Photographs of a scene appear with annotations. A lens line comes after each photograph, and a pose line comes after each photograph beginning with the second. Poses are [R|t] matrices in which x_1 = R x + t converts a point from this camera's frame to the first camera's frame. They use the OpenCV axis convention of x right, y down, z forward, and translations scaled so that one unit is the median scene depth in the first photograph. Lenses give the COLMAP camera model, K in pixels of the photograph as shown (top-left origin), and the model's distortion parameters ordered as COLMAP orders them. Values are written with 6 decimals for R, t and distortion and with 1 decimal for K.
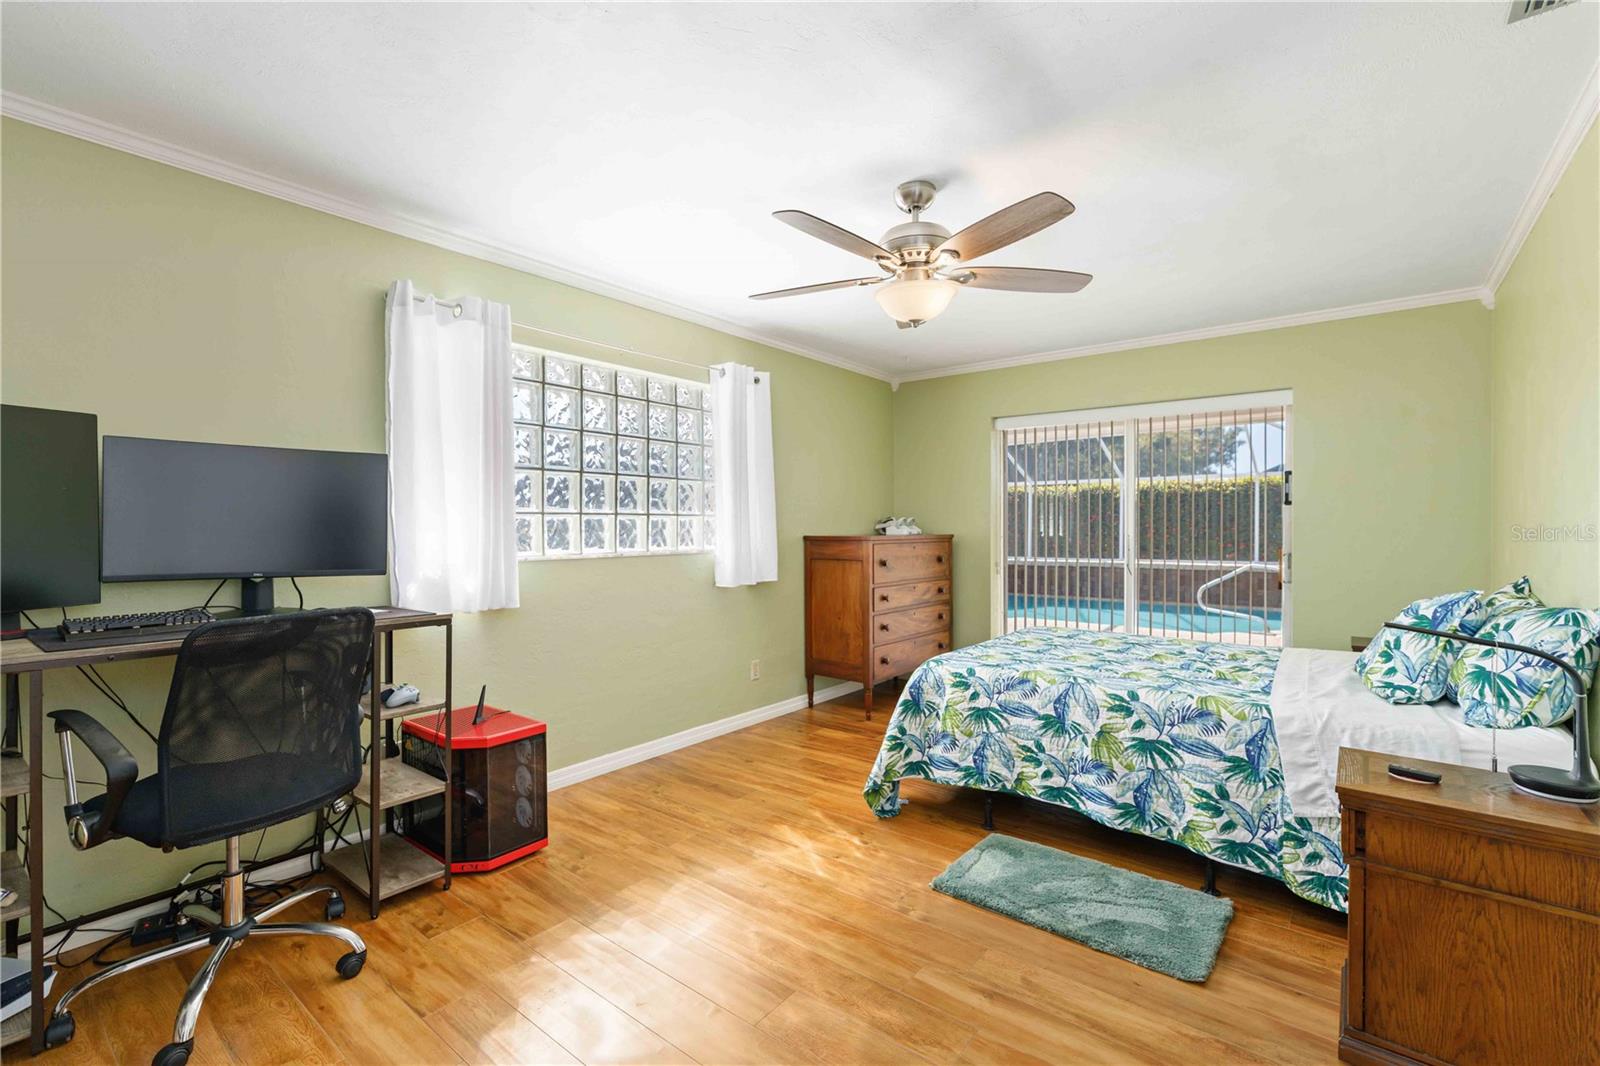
lens RADIAL K [[702.8, 0, 805.9], [0, 702.8, 527.8], [0, 0, 1]] dist [-0.001230, -0.000221]
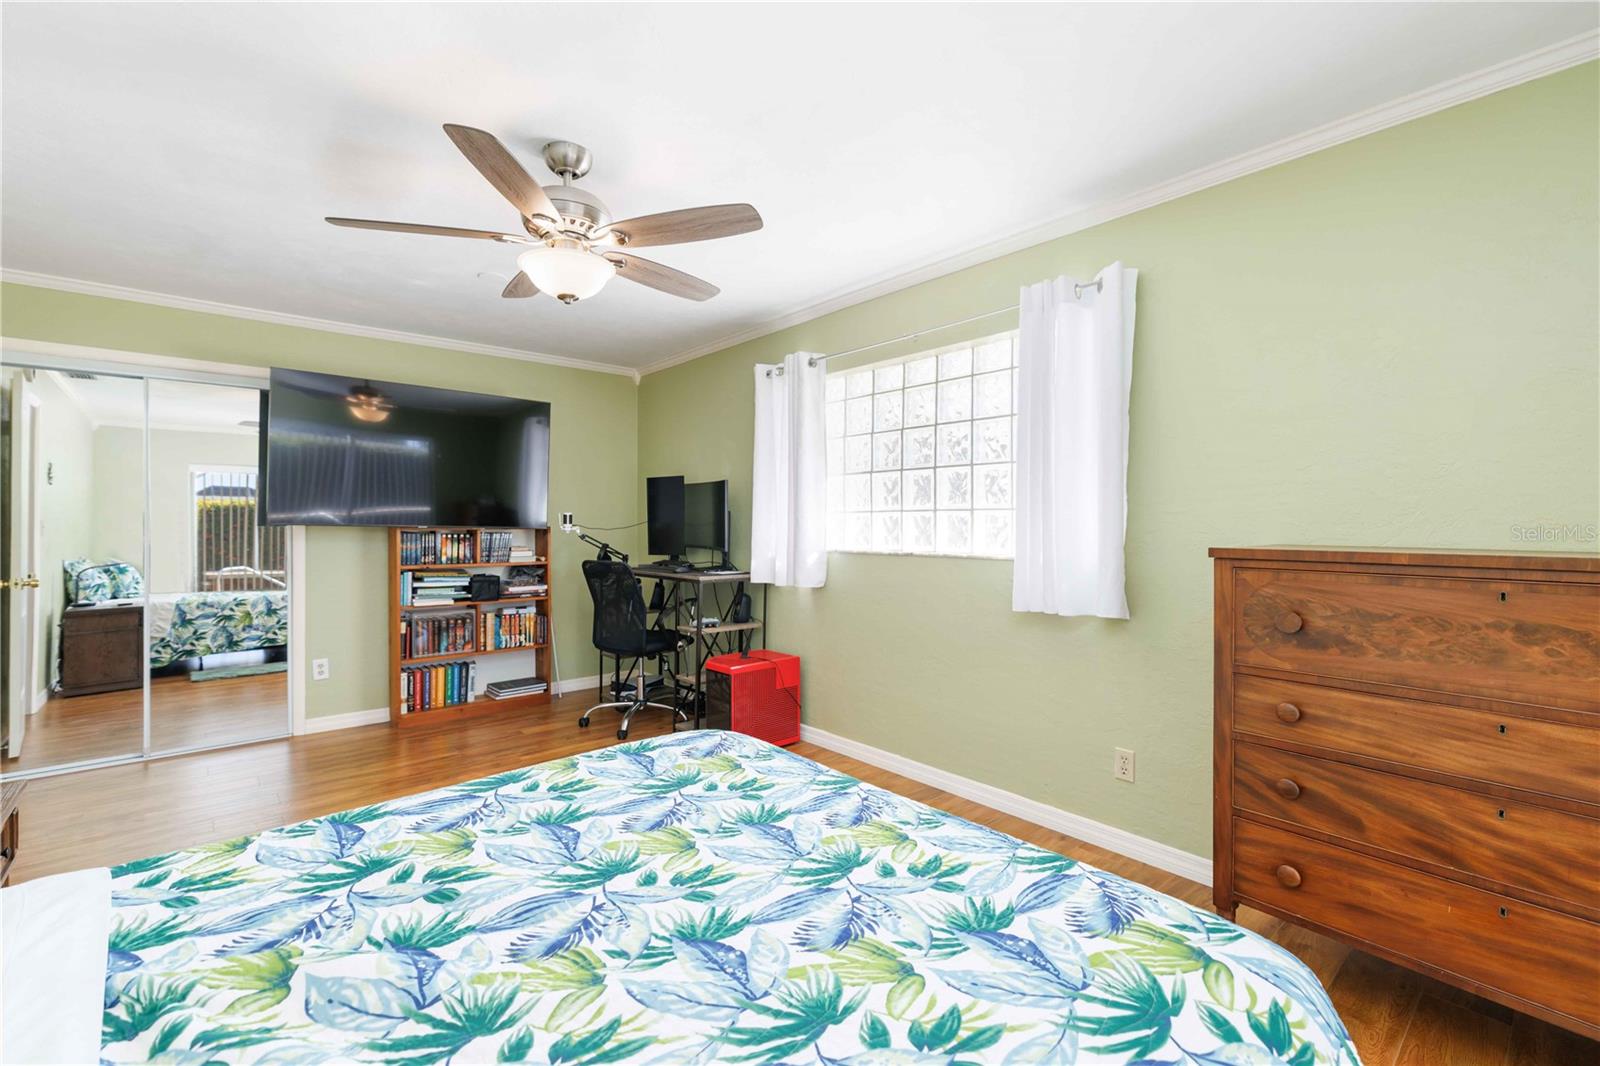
lens RADIAL K [[702.8, 0, 805.9], [0, 702.8, 527.8], [0, 0, 1]] dist [-0.001230, -0.000221]
pose [[-0.191240, 0.003887, -0.981536, 0.667475], [-0.008567, 0.999947, 0.005629, -0.000643], [0.981506, 0.009485, -0.191196, 0.999644]]
